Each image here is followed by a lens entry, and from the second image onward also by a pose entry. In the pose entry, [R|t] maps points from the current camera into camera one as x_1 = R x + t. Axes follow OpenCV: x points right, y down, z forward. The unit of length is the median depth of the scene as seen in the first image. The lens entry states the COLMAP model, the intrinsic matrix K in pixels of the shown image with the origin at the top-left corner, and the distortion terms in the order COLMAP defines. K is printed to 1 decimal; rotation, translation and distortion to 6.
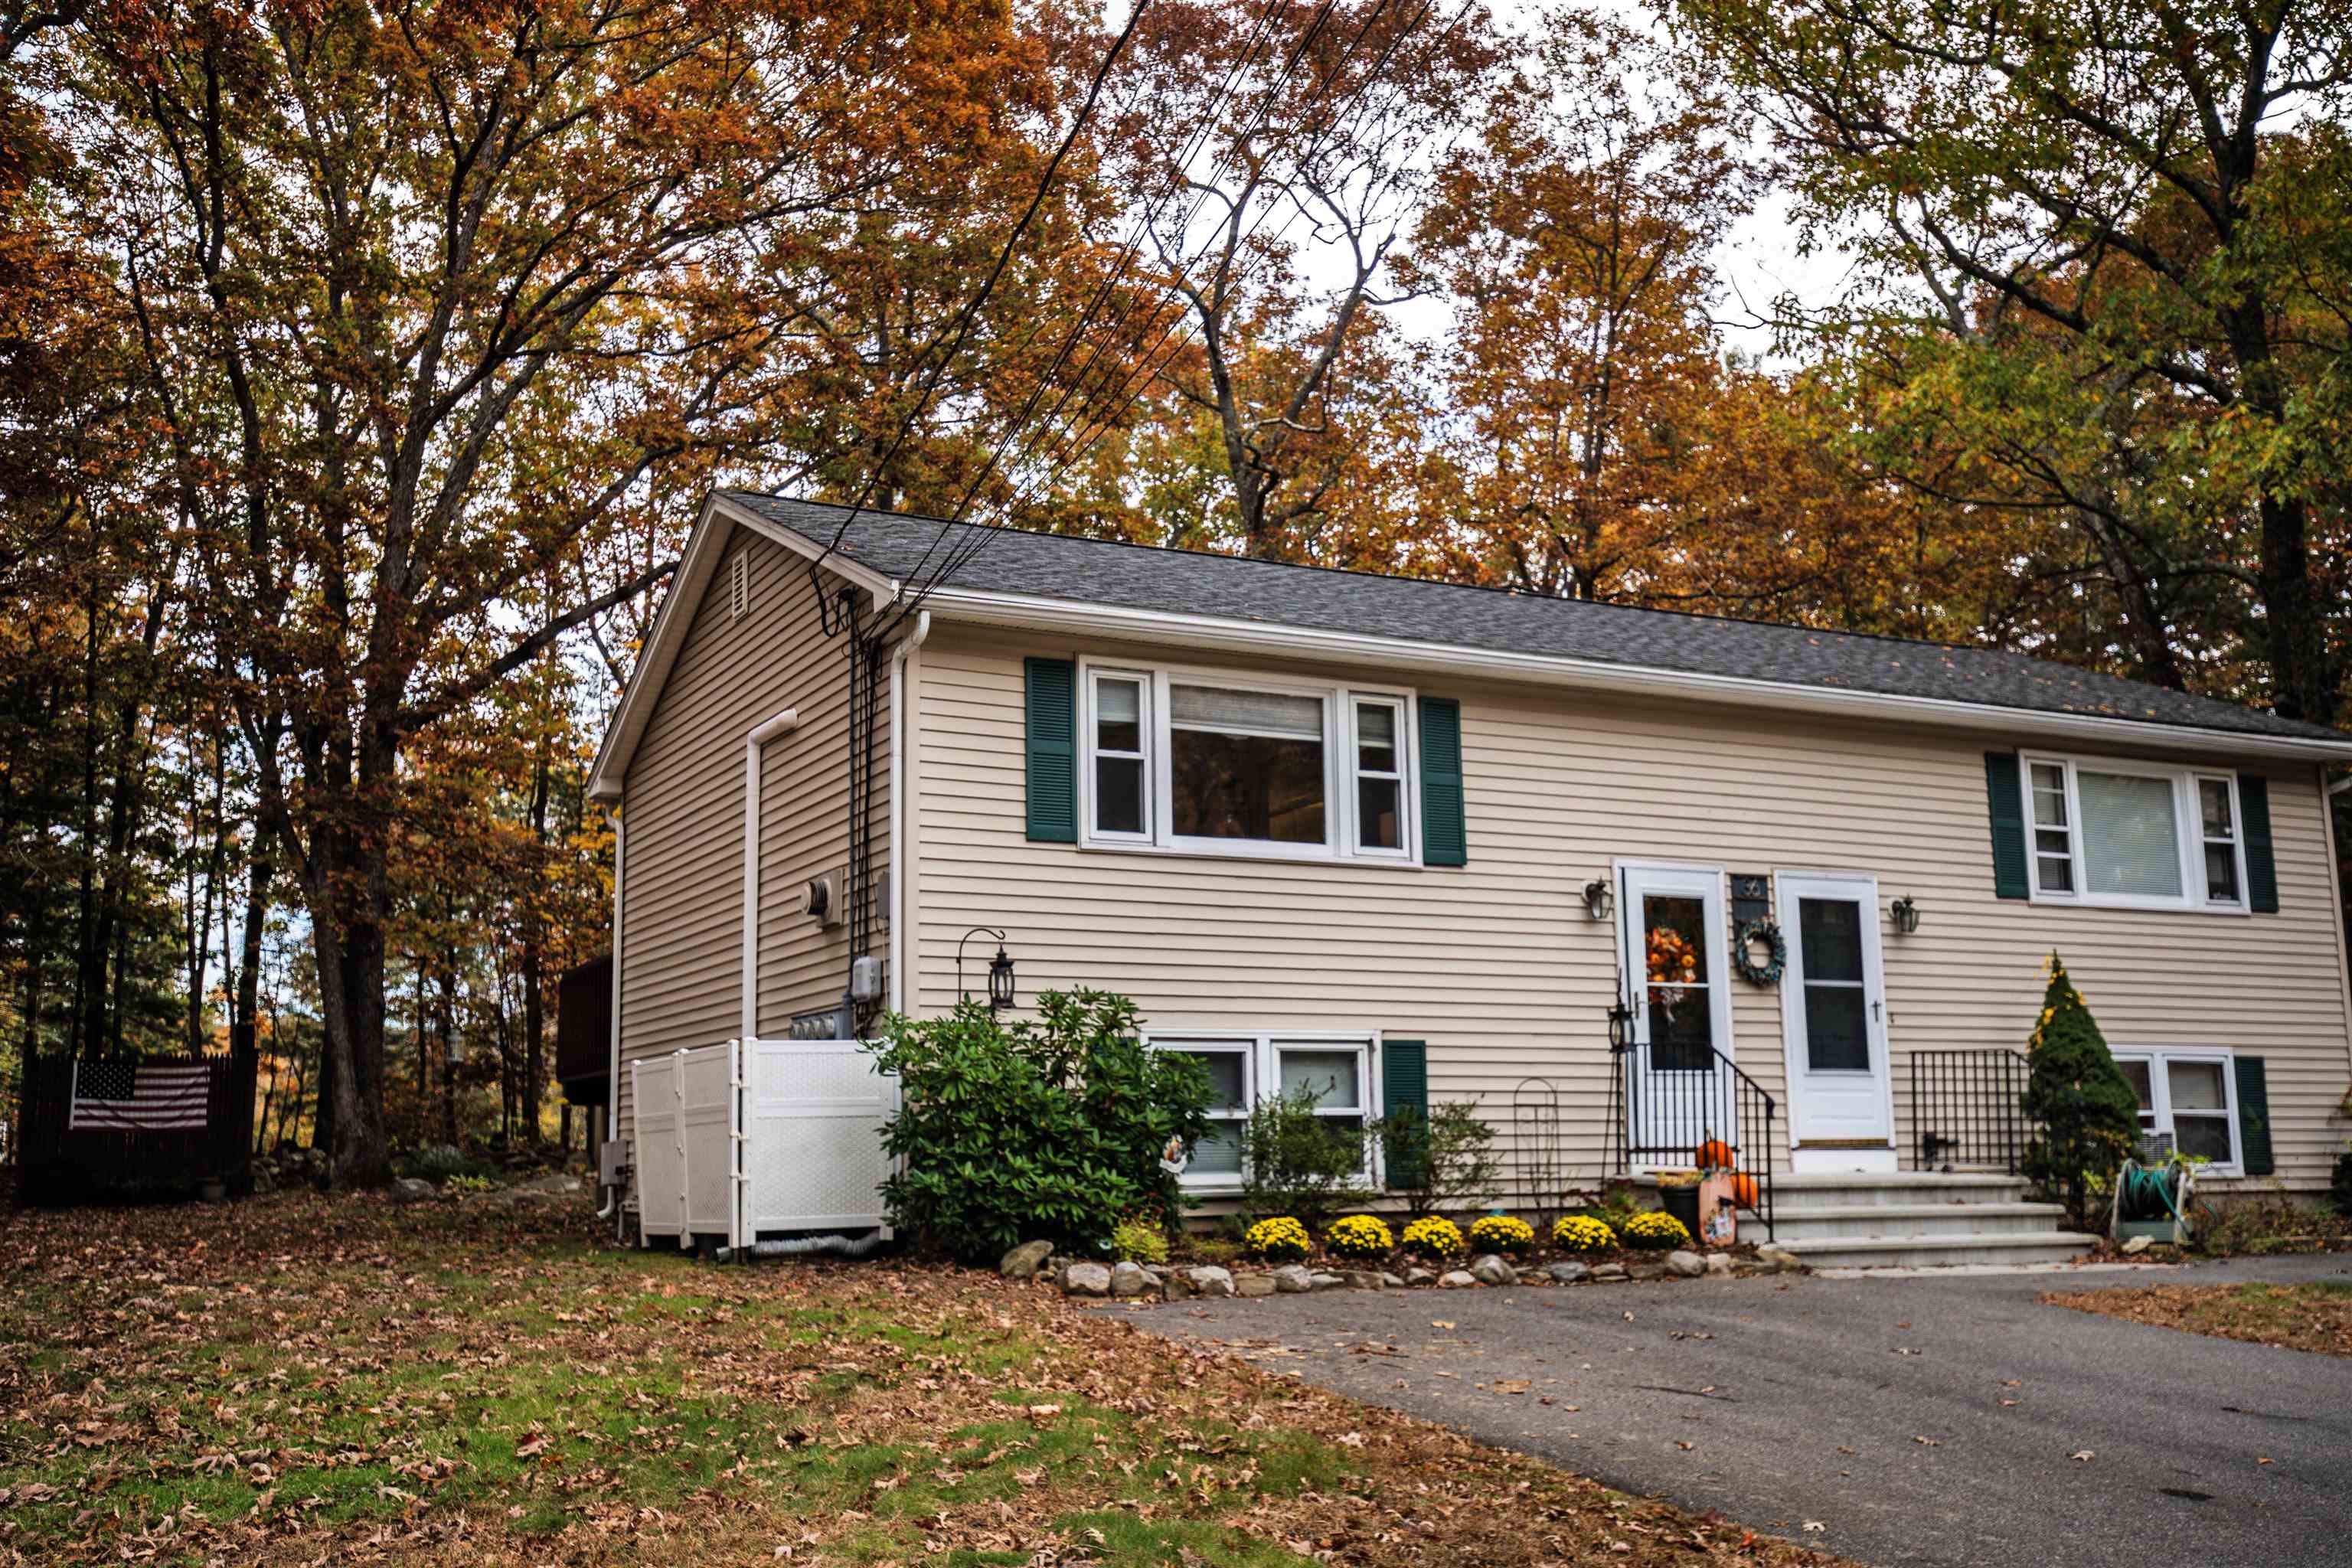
lens RADIAL K [[2240.1, 0, 1176.0], [0, 2240.1, 784.0], [0, 0, 1]] dist [0.032940, 0.024451]
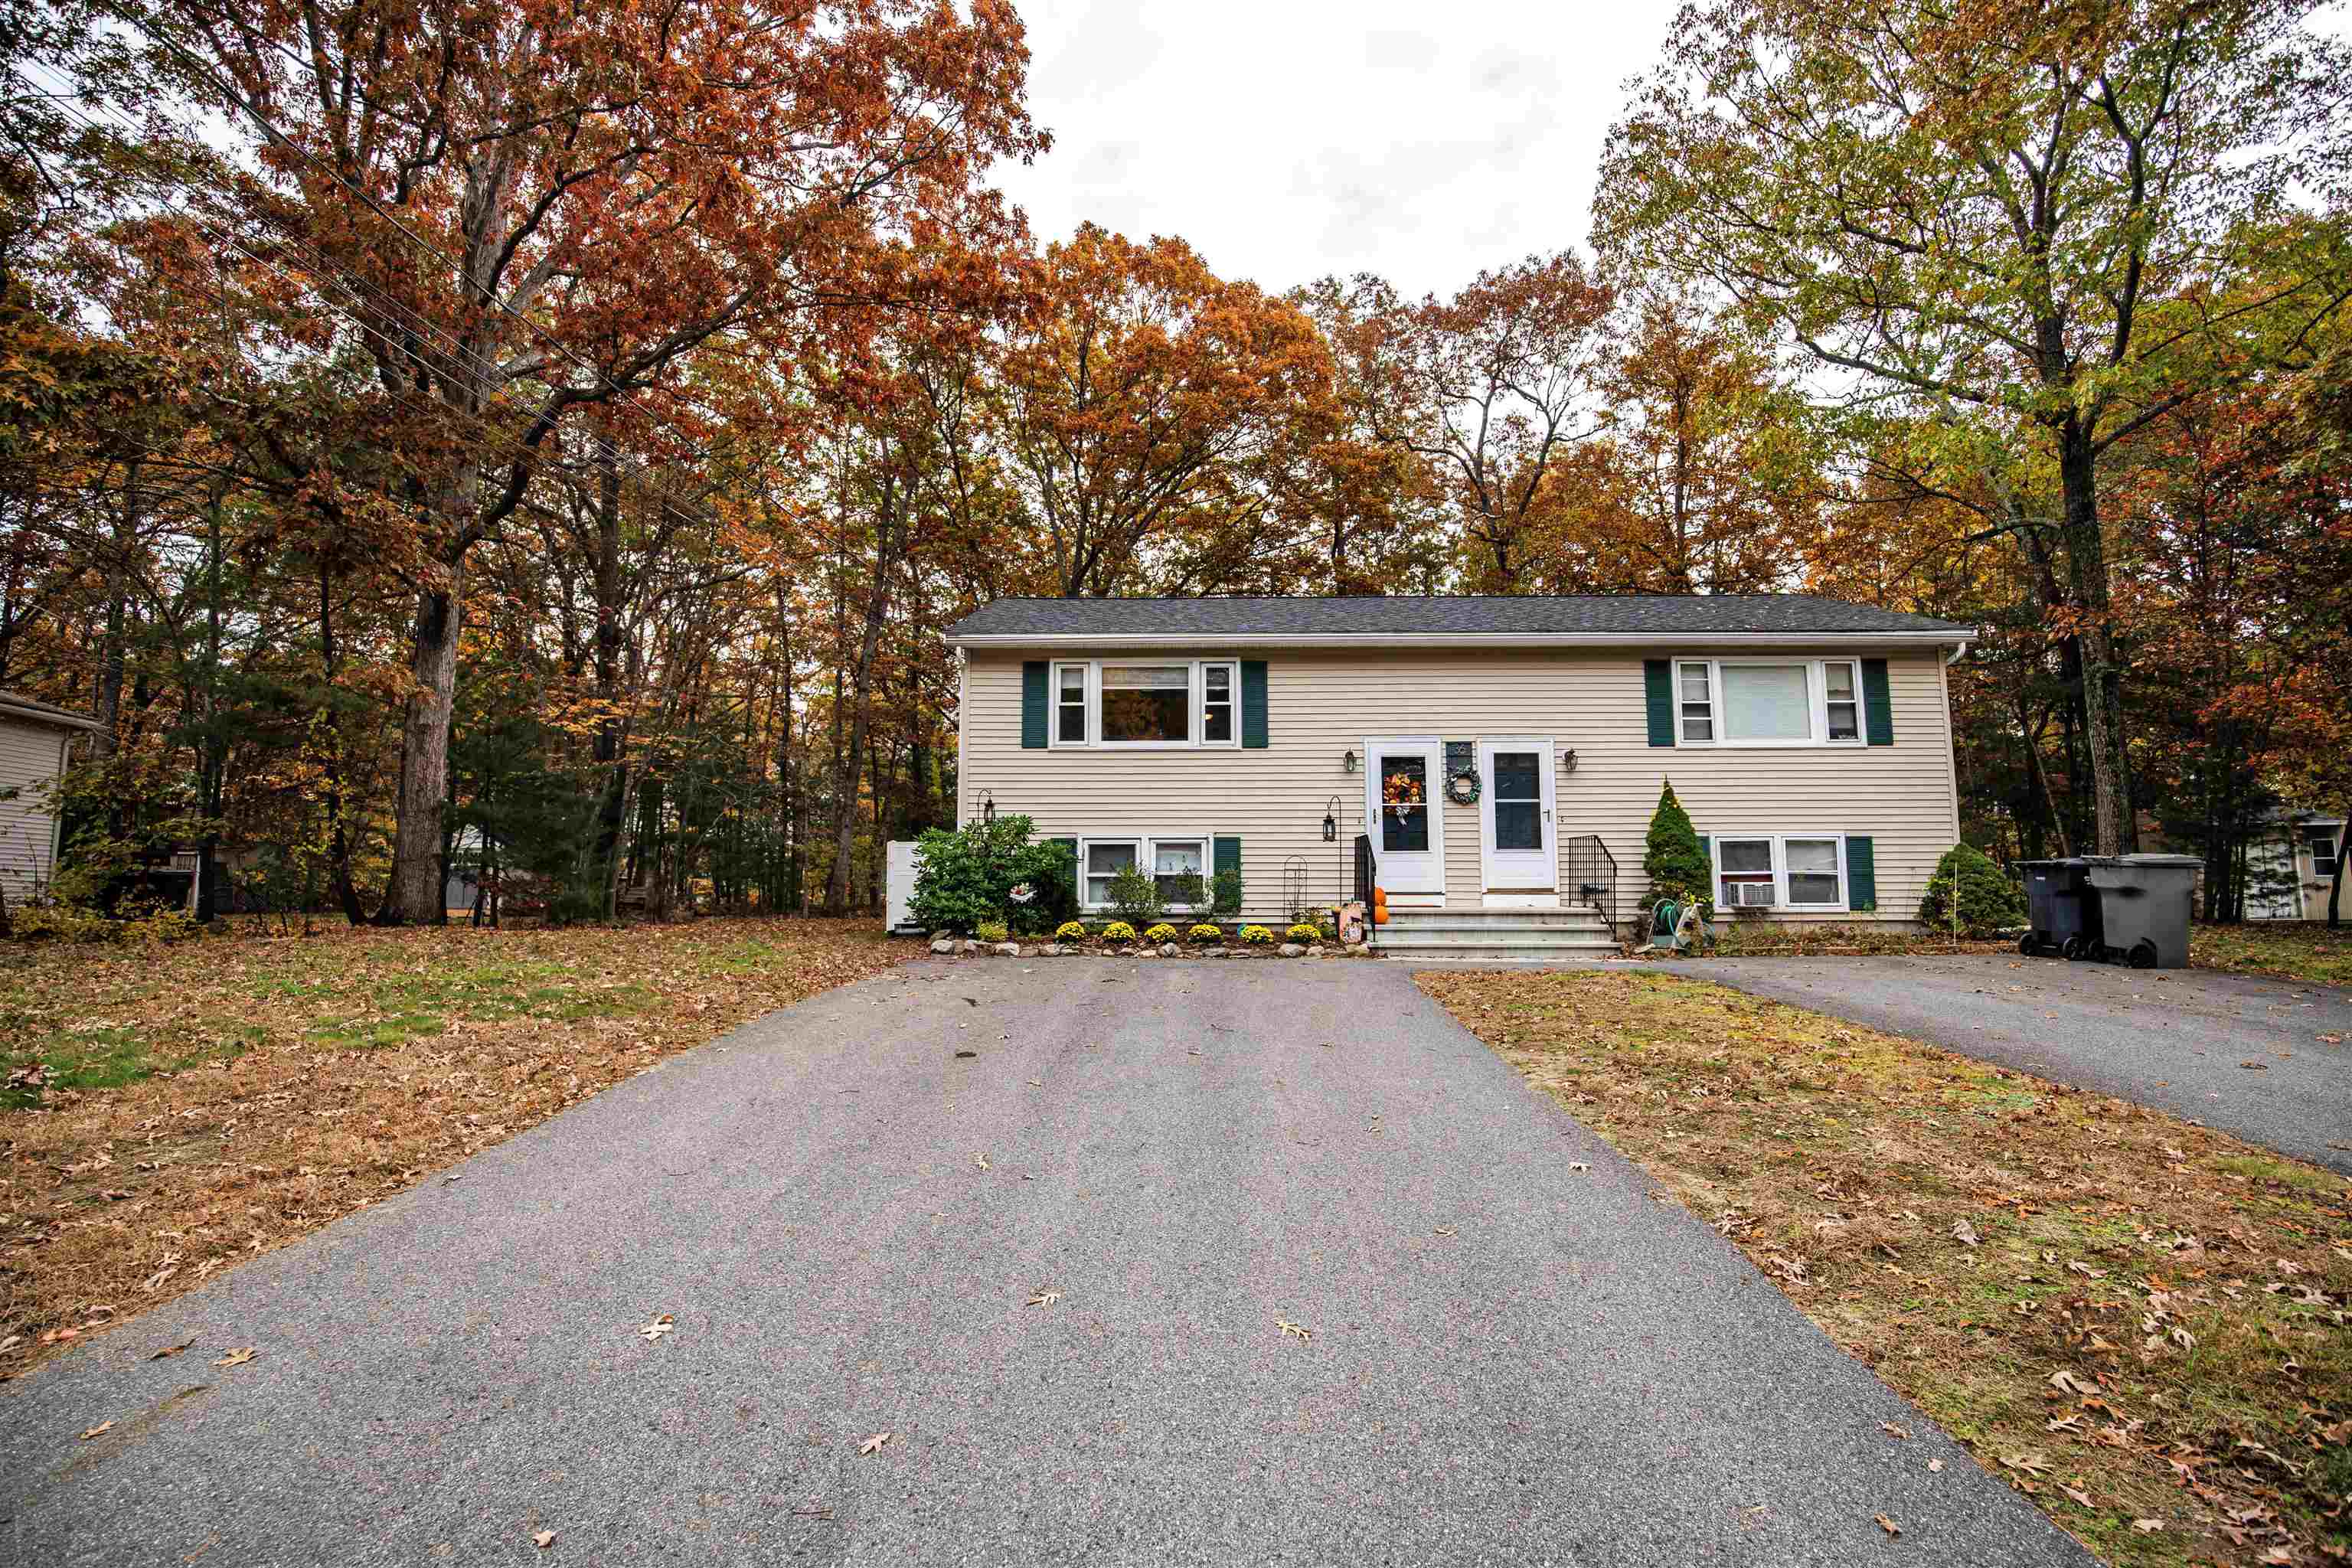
lens RADIAL K [[1085.6, 0, 1178.9], [0, 1085.6, 788.1], [0, 0, 1]] dist [-0.029923, 0.000211]
pose [[0.880101, -0.042891, -0.472845, 0.488016], [0.068228, 0.997000, 0.036555, 0.031635], [0.469858, -0.064433, 0.880387, 0.135771]]
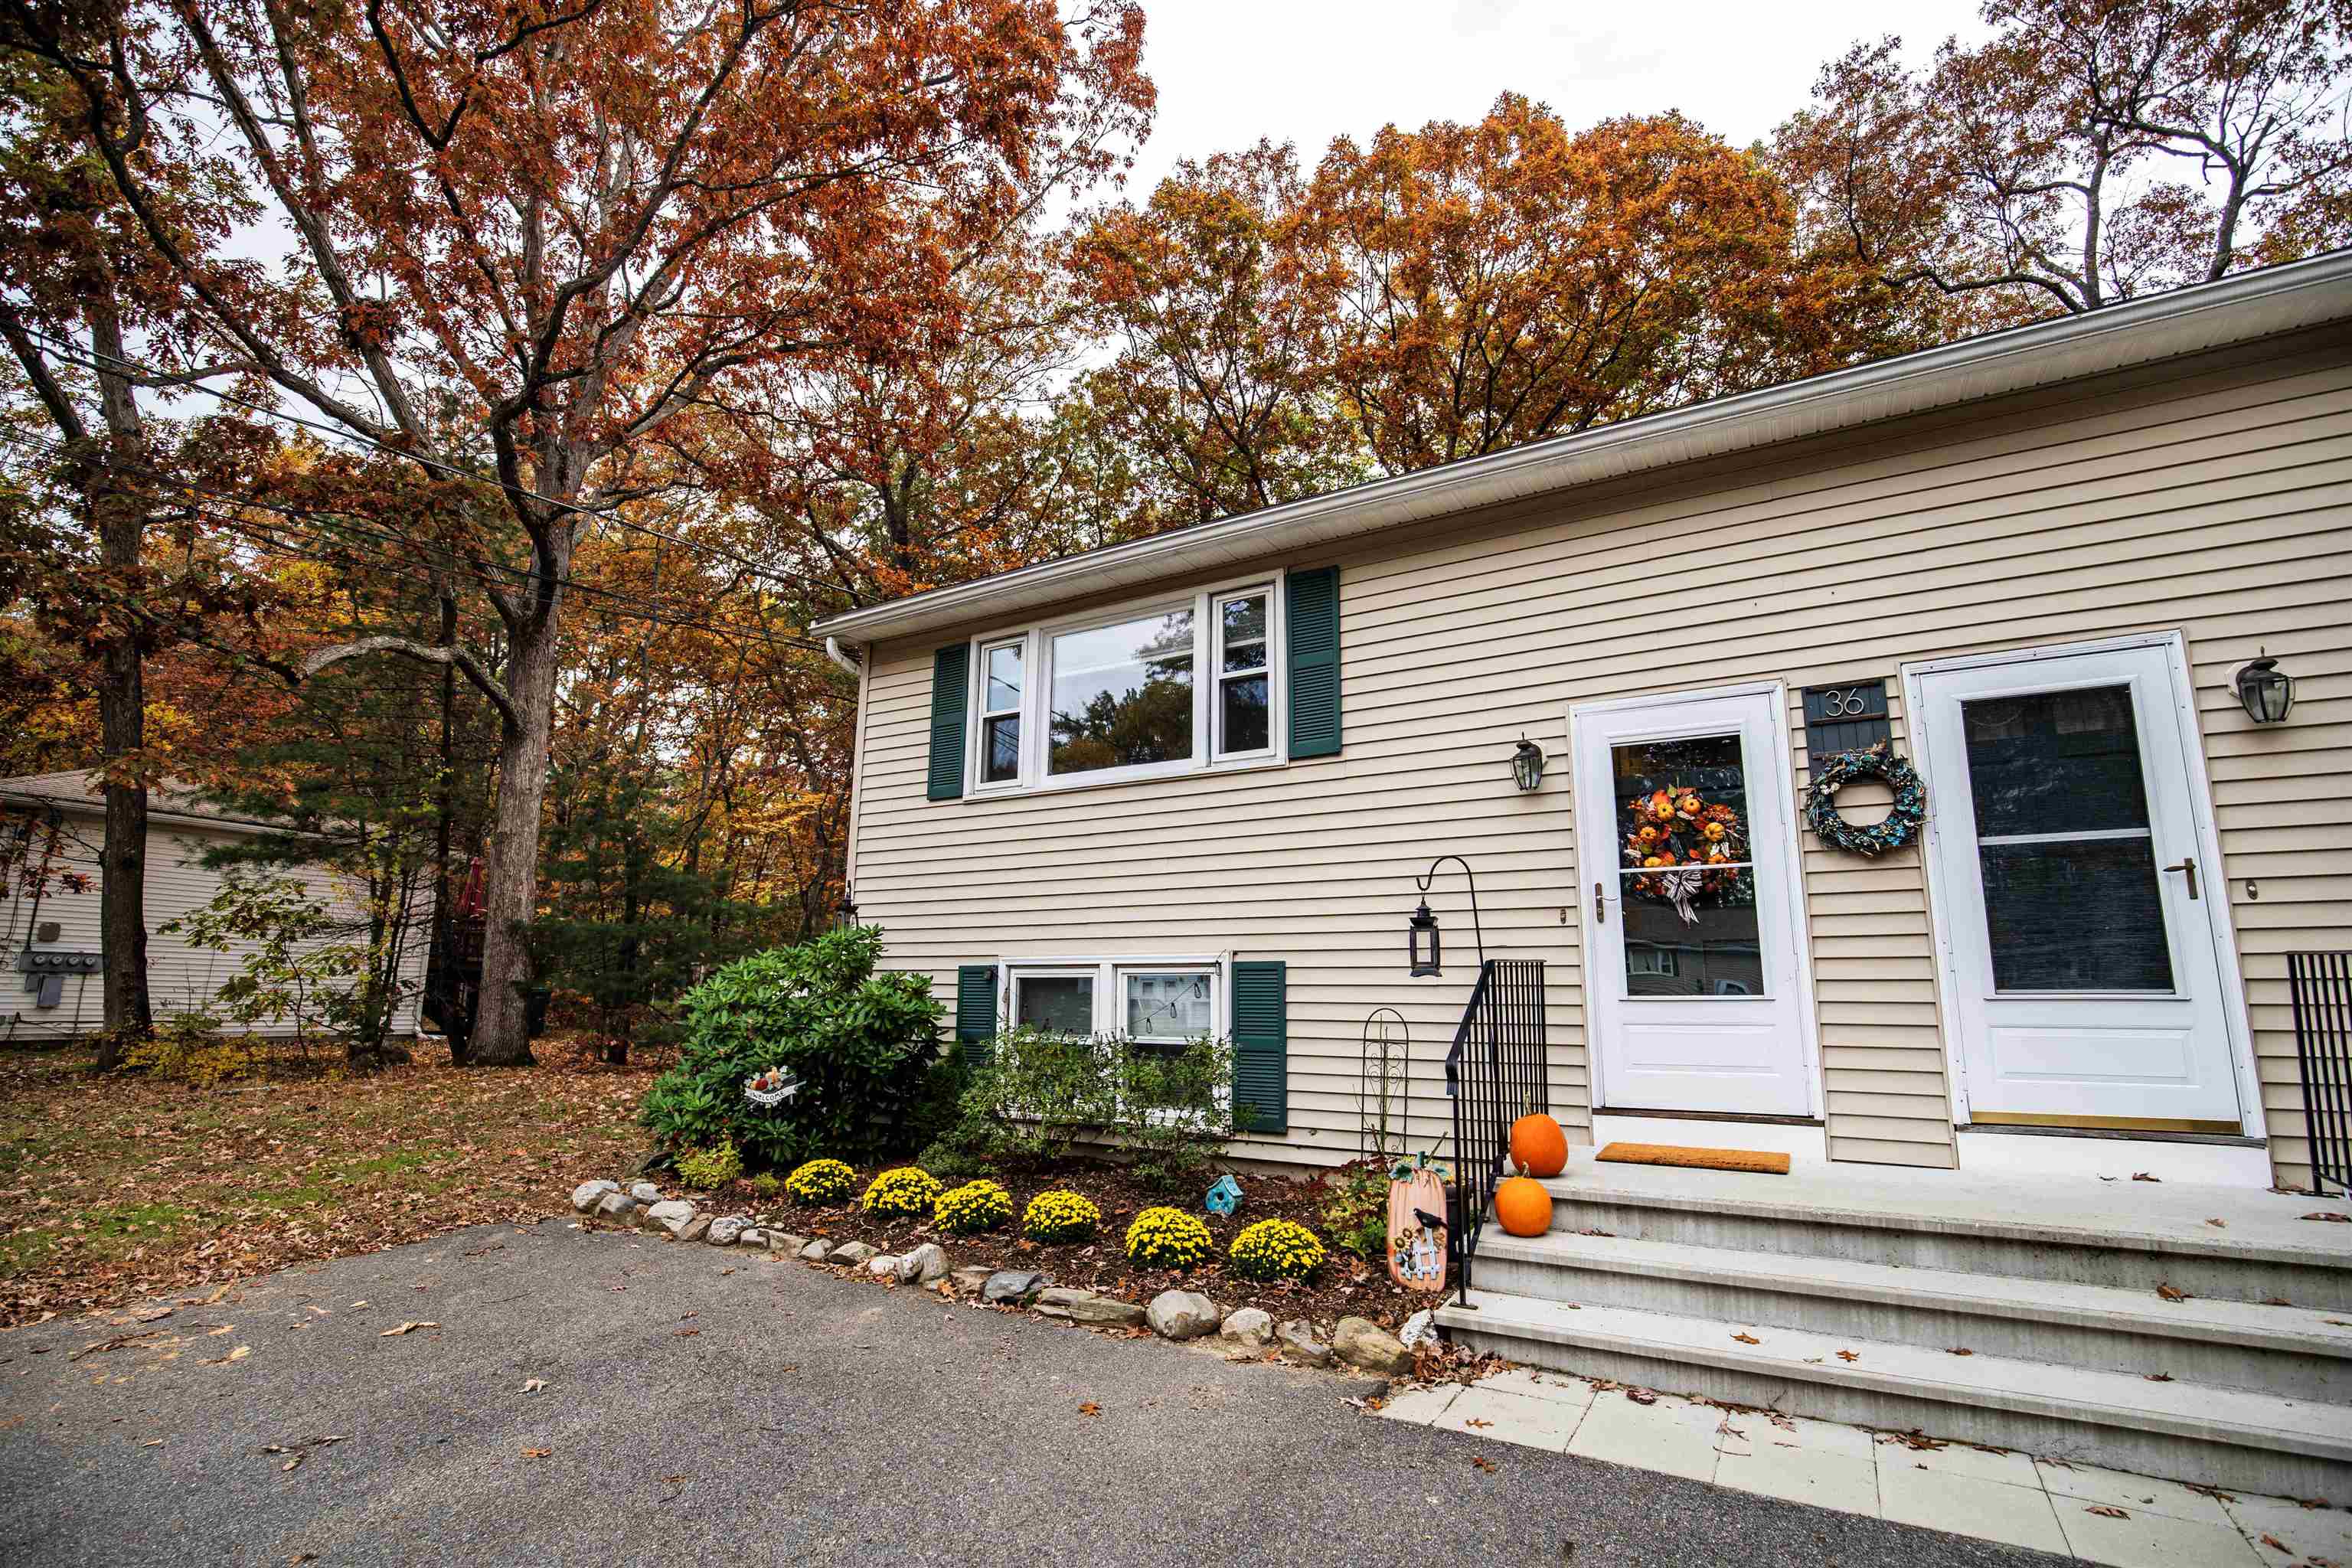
lens RADIAL K [[1086.7, 0, 1173.1], [0, 1086.7, 791.6], [0, 0, 1]] dist [-0.034390, 0.007084]
pose [[0.522351, -0.144020, -0.840480, 0.426903], [0.125111, 0.987912, -0.091527, 0.078424], [0.843502, -0.057344, 0.534056, 0.706196]]
